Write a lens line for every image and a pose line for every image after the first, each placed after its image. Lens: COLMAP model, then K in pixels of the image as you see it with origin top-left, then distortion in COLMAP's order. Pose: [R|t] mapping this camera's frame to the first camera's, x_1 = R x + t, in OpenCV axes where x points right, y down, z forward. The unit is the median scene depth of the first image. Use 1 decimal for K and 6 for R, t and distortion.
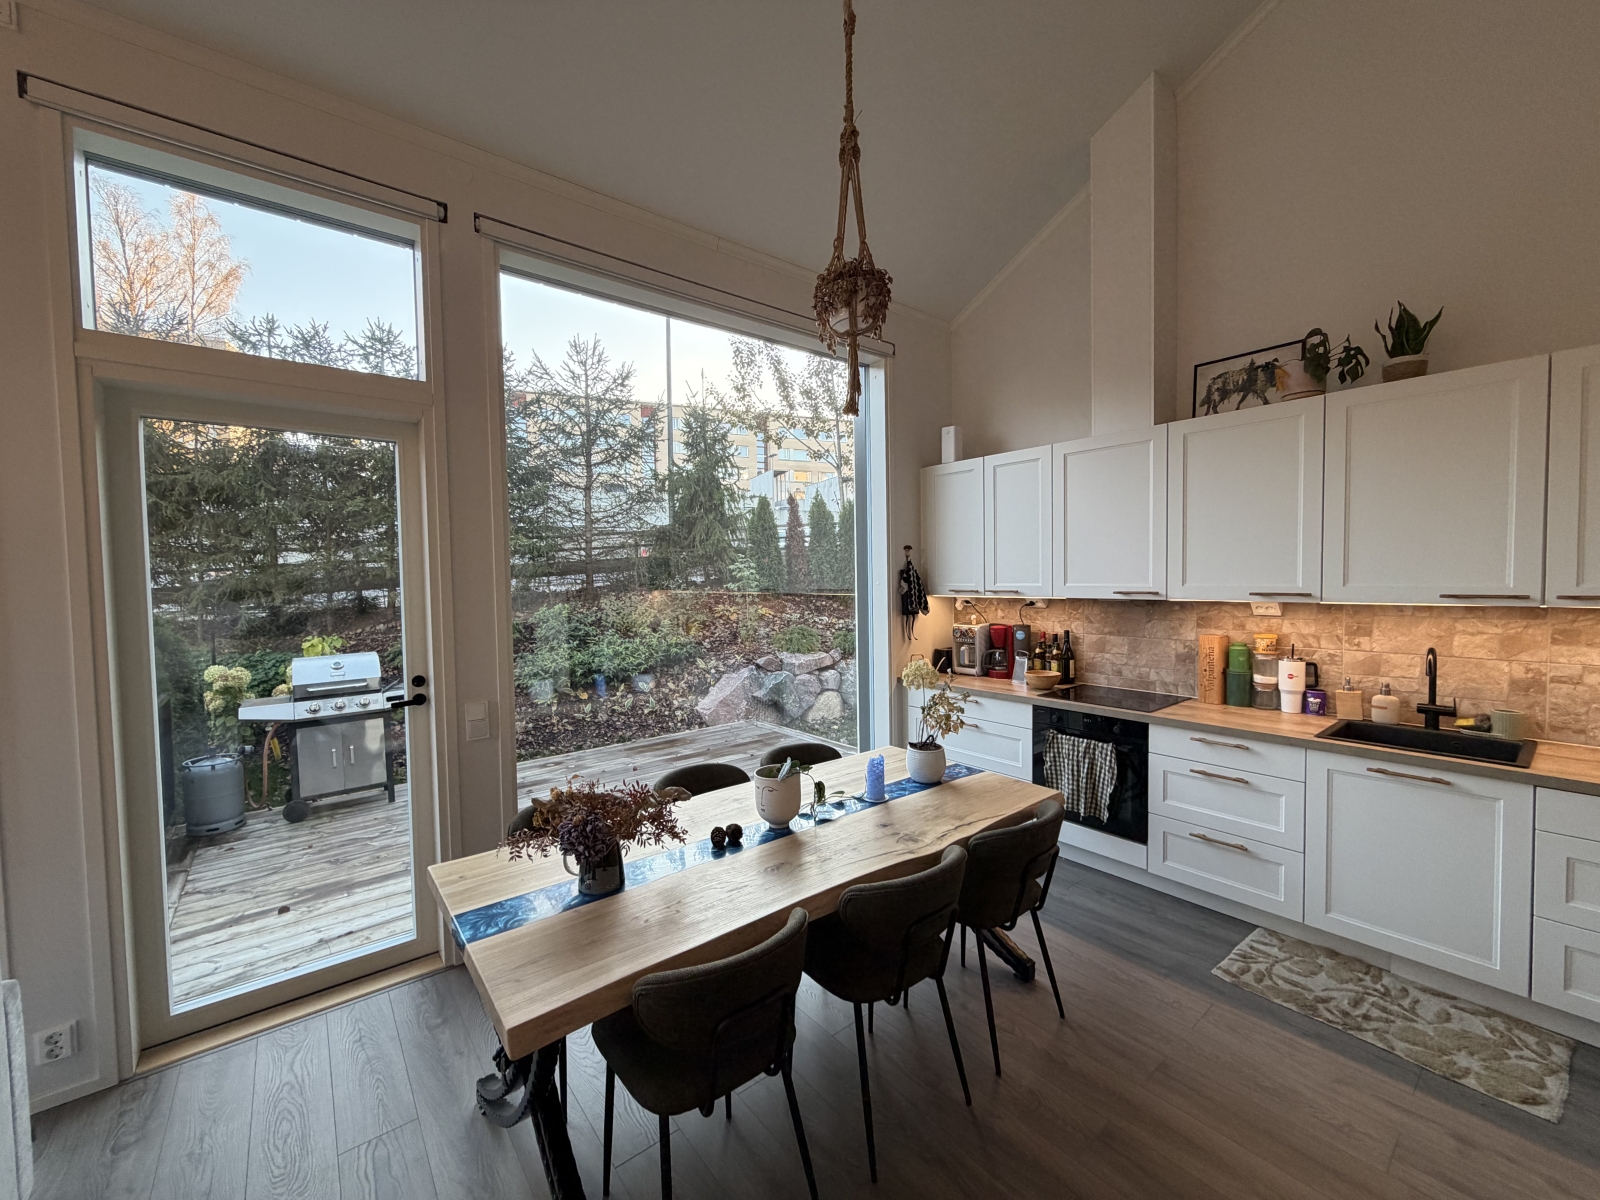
lens RADIAL K [[636.0, 0, 796.9], [0, 636.0, 600.7], [0, 0, 1]] dist [-0.000402, -0.000464]
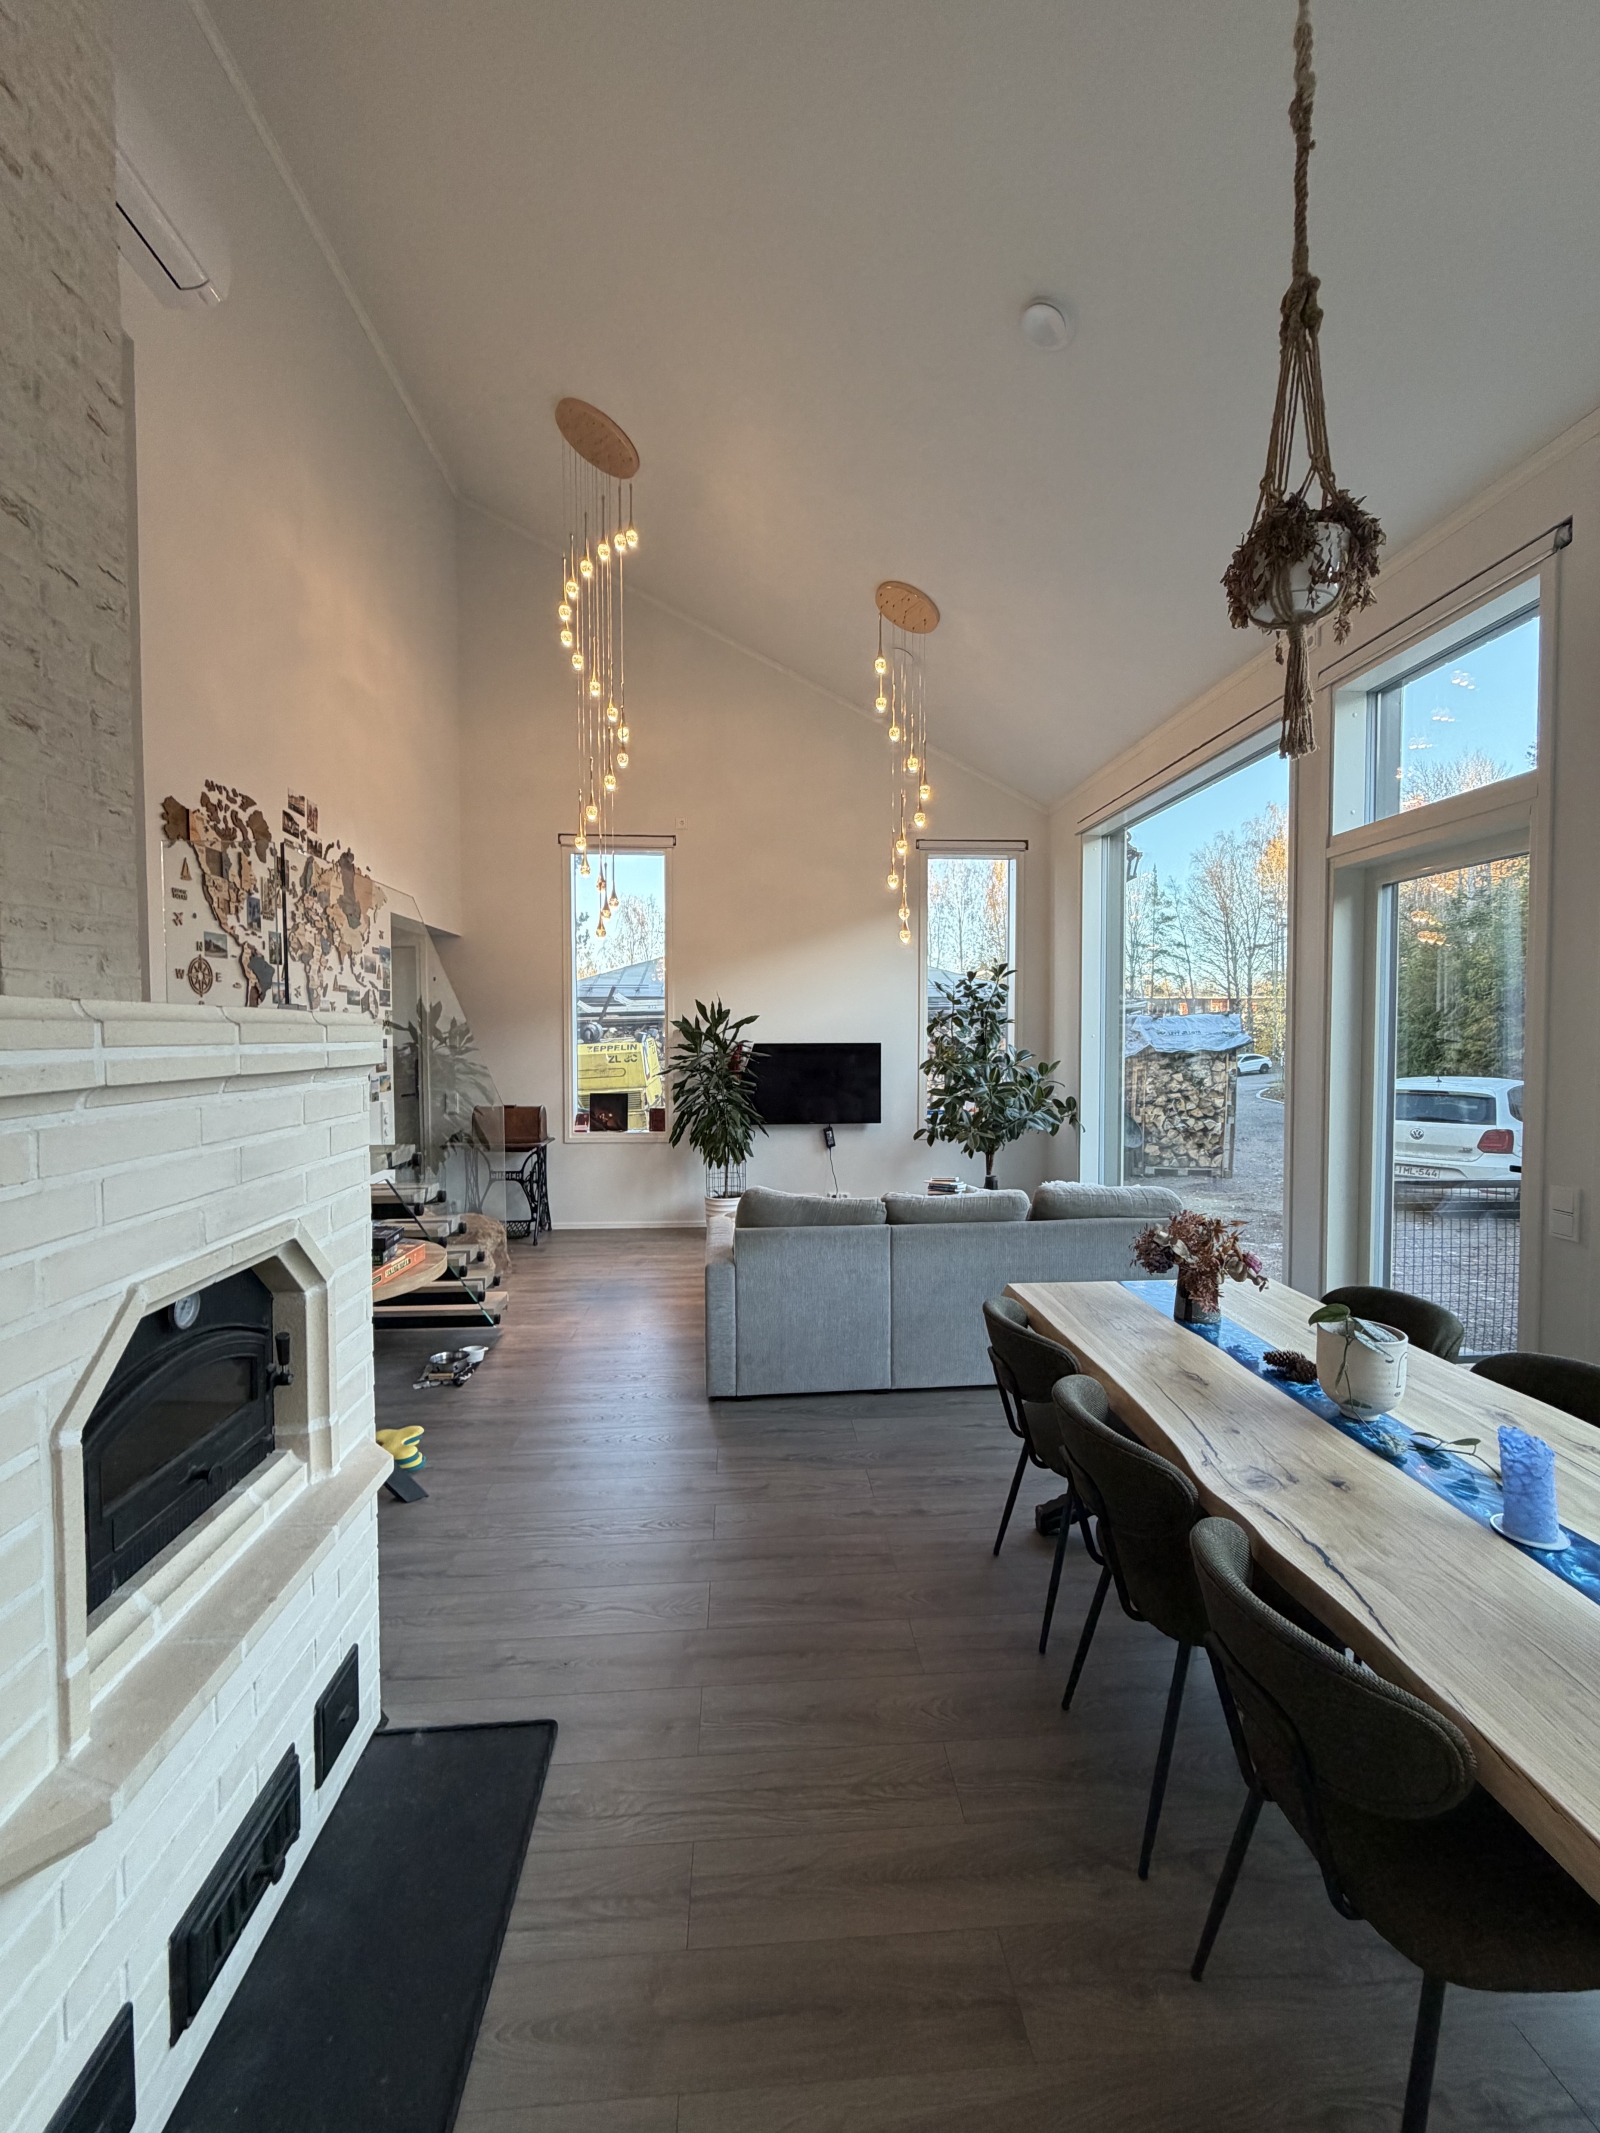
lens RADIAL K [[847.8, 0, 798.7], [0, 847.8, 1065.6], [0, 0, 1]] dist [-0.000402, -0.000464]
pose [[-0.566359, 0.050270, -0.822624, 0.692356], [-0.019587, 0.997035, 0.074413, -0.030840], [0.823926, 0.058257, -0.563695, 0.720752]]
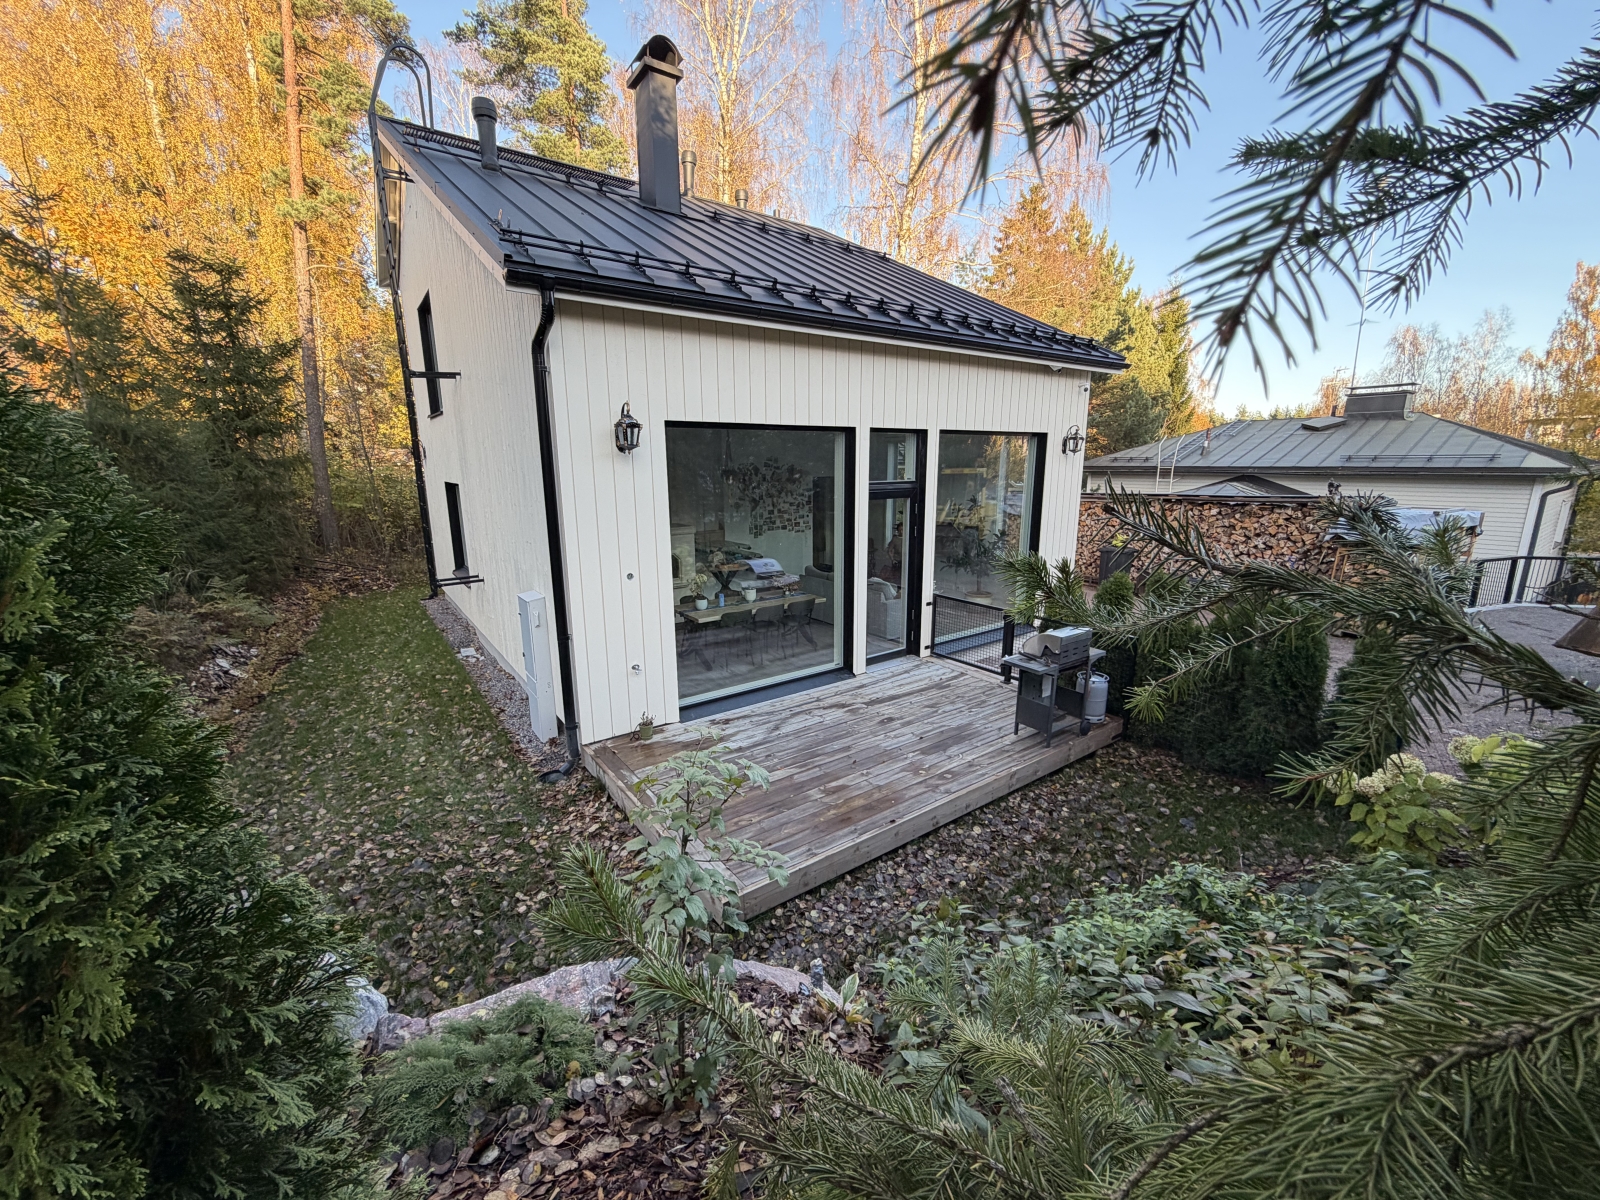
lens RADIAL K [[636.0, 0, 801.8], [0, 636.0, 598.7], [0, 0, 1]] dist [-0.000402, -0.000464]
pose [[-0.998494, 0.010315, 0.053874, -0.433231], [0.023458, 0.968115, 0.249406, -0.506610], [-0.049583, 0.250294, -0.966899, 3.624459]]
